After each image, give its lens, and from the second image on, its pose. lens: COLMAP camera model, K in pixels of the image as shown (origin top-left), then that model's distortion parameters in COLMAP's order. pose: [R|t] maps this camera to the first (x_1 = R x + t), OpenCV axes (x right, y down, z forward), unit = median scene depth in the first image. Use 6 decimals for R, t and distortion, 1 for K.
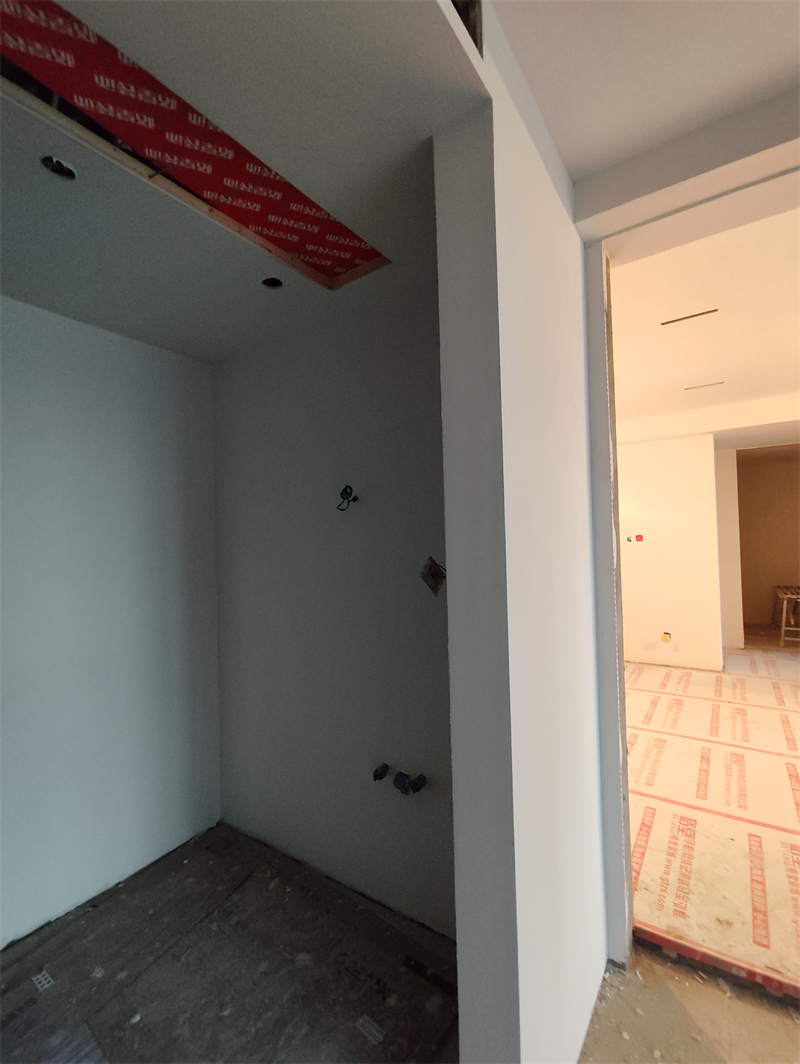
lens RADIAL K [[483.4, 0, 384.1], [0, 483.4, 533.3], [0, 0, 1]] dist [-0.000656, 0.003346]
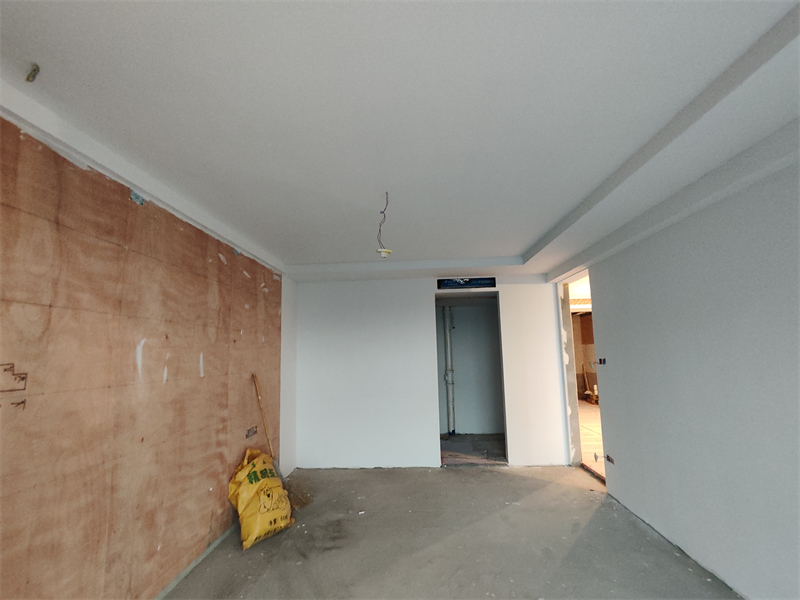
lens RADIAL K [[363.5, 0, 404.1], [0, 363.5, 310.5], [0, 0, 1]] dist [-0.000656, 0.003346]
pose [[0.544973, -0.076597, -0.834947, 2.392594], [0.027704, 0.996920, -0.073374, -0.203284], [0.837996, 0.016855, 0.545417, -1.826979]]
